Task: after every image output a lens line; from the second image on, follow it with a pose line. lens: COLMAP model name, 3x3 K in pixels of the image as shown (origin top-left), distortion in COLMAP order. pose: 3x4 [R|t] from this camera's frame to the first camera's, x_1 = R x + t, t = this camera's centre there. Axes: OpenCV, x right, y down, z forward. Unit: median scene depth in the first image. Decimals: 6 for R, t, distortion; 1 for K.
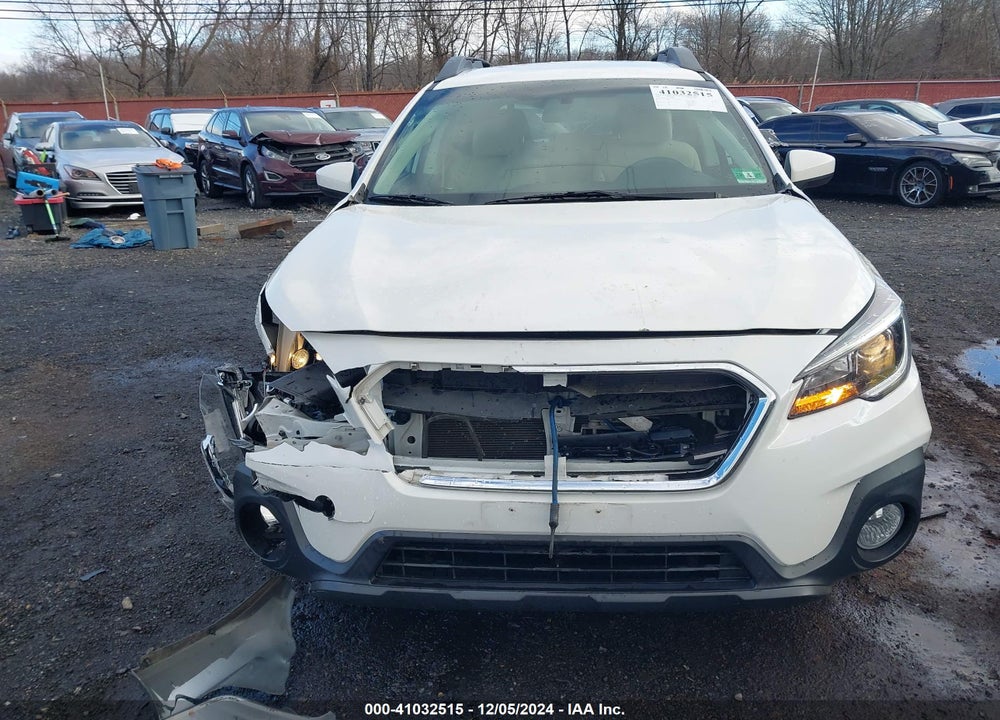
lens RADIAL K [[830.7, 0, 500.0], [0, 830.7, 360.0], [0, 0, 1]] dist [0.013916, -0.014291]
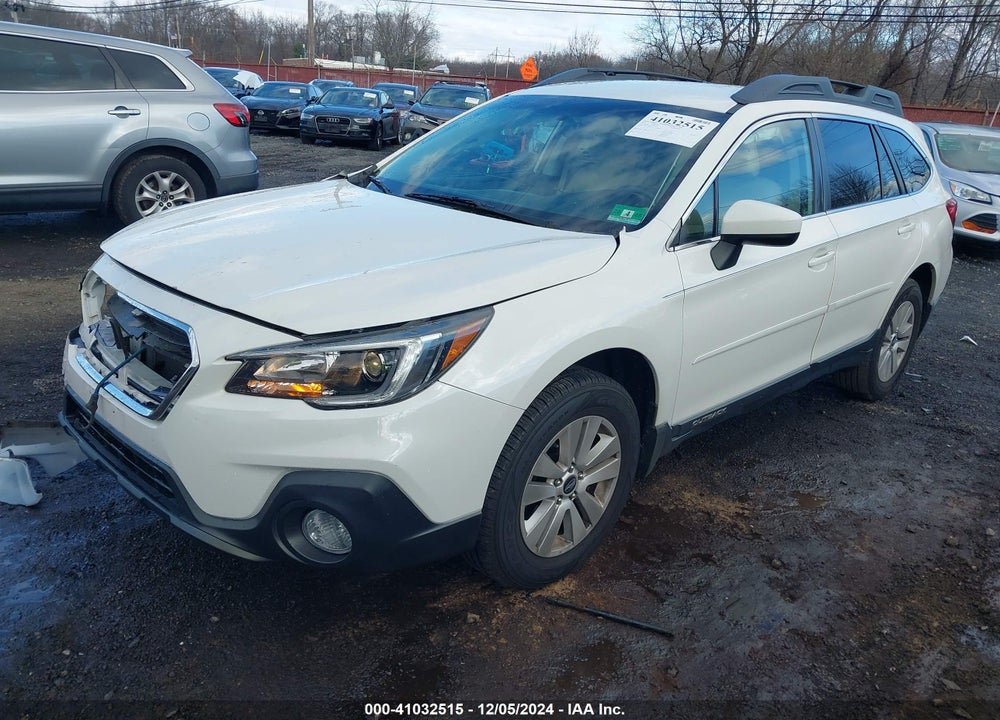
lens RADIAL K [[837.5, 0, 500.0], [0, 837.5, 360.0], [0, 0, 1]] dist [-0.000198, -0.012195]
pose [[0.750792, 0.280649, -0.597953, 0.828675], [-0.279161, 0.955248, 0.097829, -0.120206], [0.598649, 0.093476, 0.795539, 0.185690]]
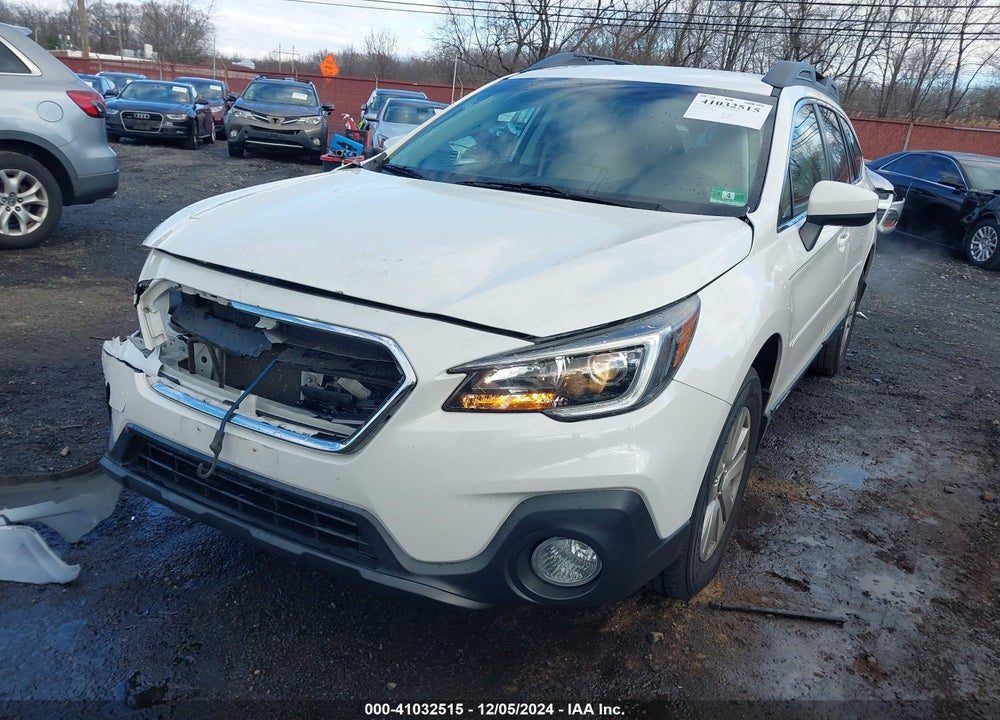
lens RADIAL K [[835.8, 0, 503.5], [0, 835.8, 359.1], [0, 0, 1]] dist [0.005282, -0.001065]
pose [[0.896593, 0.220543, -0.384033, 0.484867], [-0.226916, 0.973474, 0.029273, -0.020488], [0.380302, 0.060897, 0.922855, 0.079536]]
